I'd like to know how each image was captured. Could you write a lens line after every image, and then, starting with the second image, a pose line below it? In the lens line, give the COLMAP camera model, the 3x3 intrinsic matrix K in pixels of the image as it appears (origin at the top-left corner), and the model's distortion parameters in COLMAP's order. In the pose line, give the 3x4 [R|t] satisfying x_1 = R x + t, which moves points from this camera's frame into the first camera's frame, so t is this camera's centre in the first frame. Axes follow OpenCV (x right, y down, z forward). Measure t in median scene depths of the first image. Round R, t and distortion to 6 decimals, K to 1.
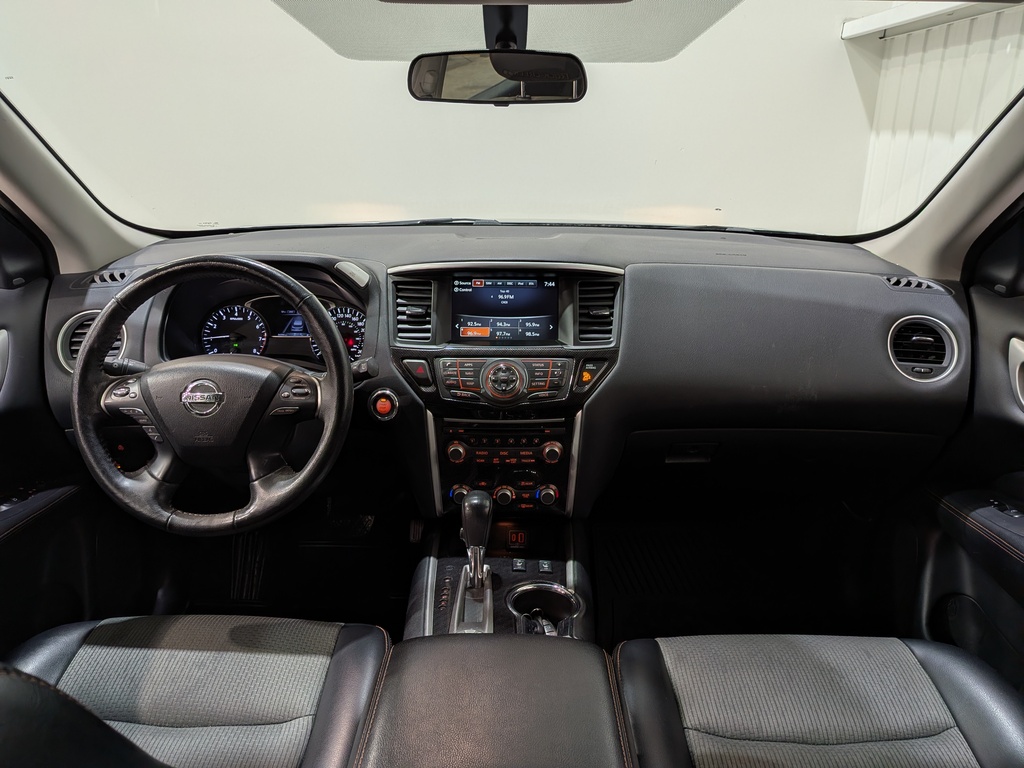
lens RADIAL K [[756.0, 0, 514.8], [0, 756.0, 398.0], [0, 0, 1]] dist [0.063080, -0.119087]
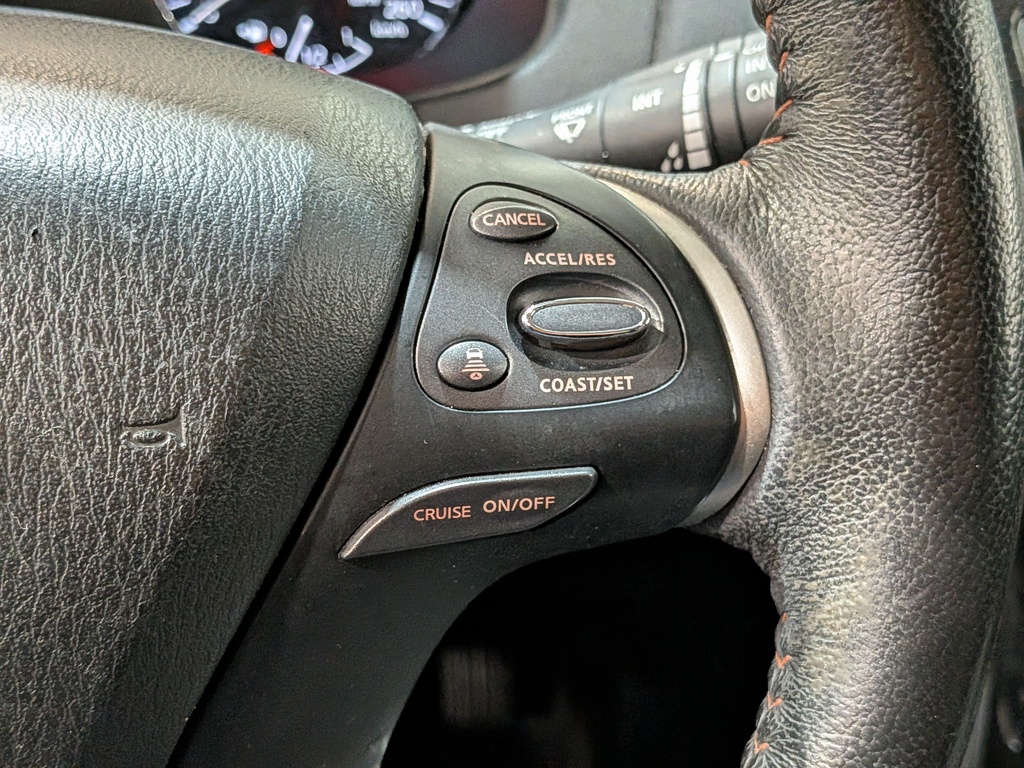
lens RADIAL K [[1566.4, 0, 515.4], [0, 1566.4, 388.0], [0, 0, 1]] dist [0.130041, 0.000000]
pose [[0.983660, -0.063241, 0.168566, -0.278229], [0.036363, 0.986768, 0.158011, -0.030504], [-0.176328, -0.149299, 0.972943, 0.648208]]
